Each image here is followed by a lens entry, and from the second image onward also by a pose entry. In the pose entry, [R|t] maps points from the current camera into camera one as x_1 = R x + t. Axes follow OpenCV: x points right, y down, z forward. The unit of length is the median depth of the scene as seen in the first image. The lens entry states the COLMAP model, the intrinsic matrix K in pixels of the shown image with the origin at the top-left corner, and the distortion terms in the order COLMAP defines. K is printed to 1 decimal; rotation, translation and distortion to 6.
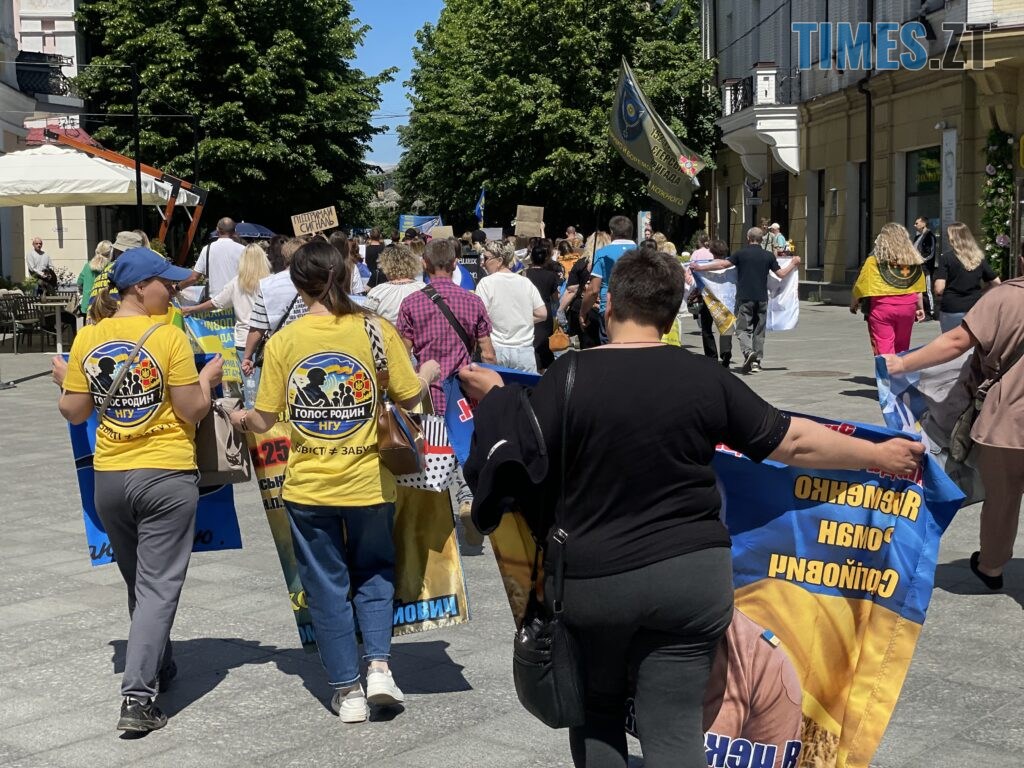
lens RADIAL K [[1543.7, 0, 479.1], [0, 1543.7, 395.6], [0, 0, 1]] dist [0.112163, 0.000000]
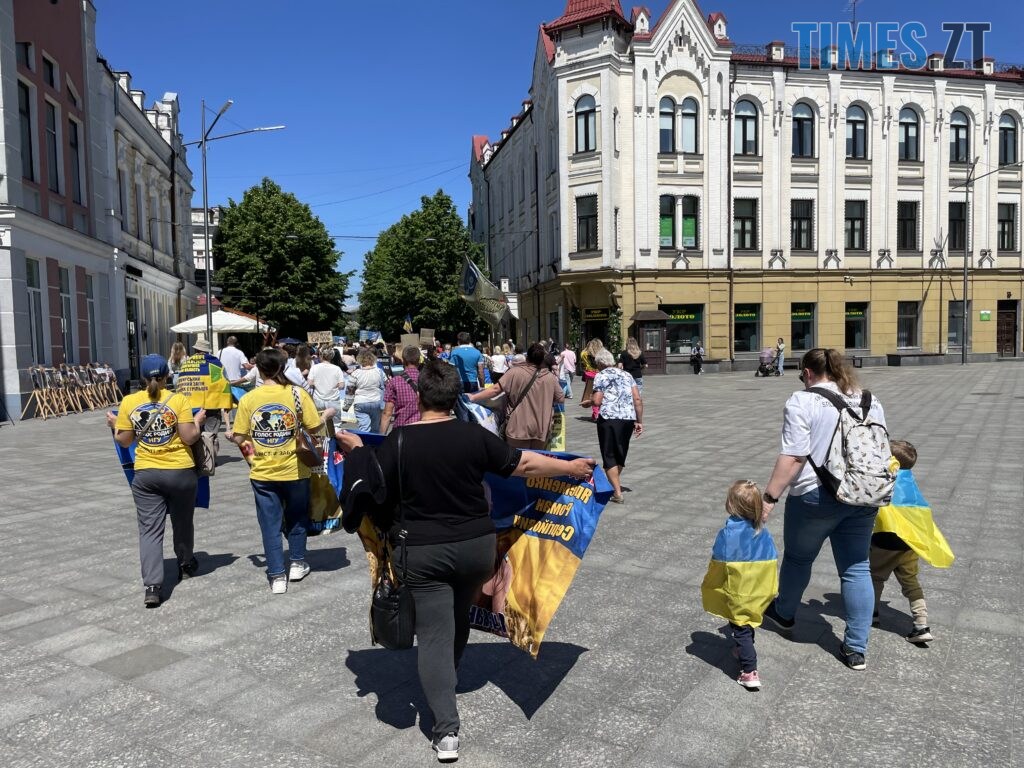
lens RADIAL K [[783.1, 0, 530.0], [0, 783.1, 400.5], [0, 0, 1]] dist [0.069103, -0.104803]
pose [[0.986984, -0.016348, 0.159985, 0.014052], [0.020932, 0.999416, -0.027005, 0.021183], [-0.159450, 0.030002, 0.986750, -0.221105]]
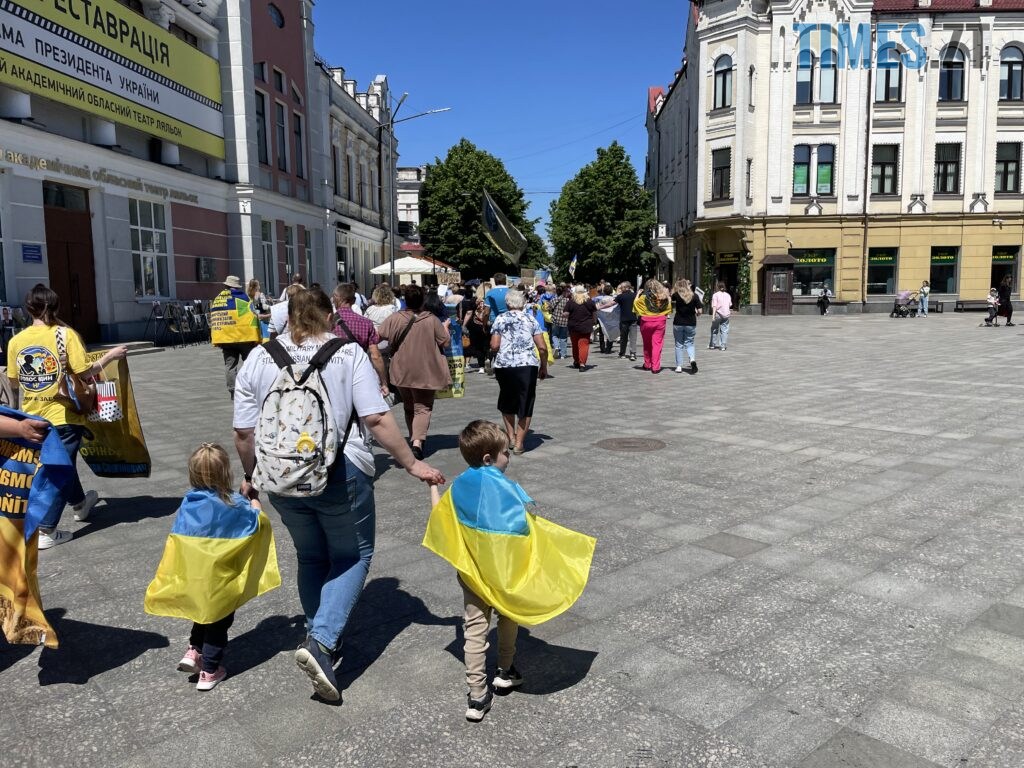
lens RADIAL K [[783.1, 0, 525.7], [0, 783.1, 378.4], [0, 0, 1]] dist [0.069103, -0.104803]
pose [[0.993022, 0.017986, -0.116547, 0.093081], [-0.015936, 0.999702, 0.018502, 0.034056], [0.116845, -0.016516, 0.993013, -0.344164]]
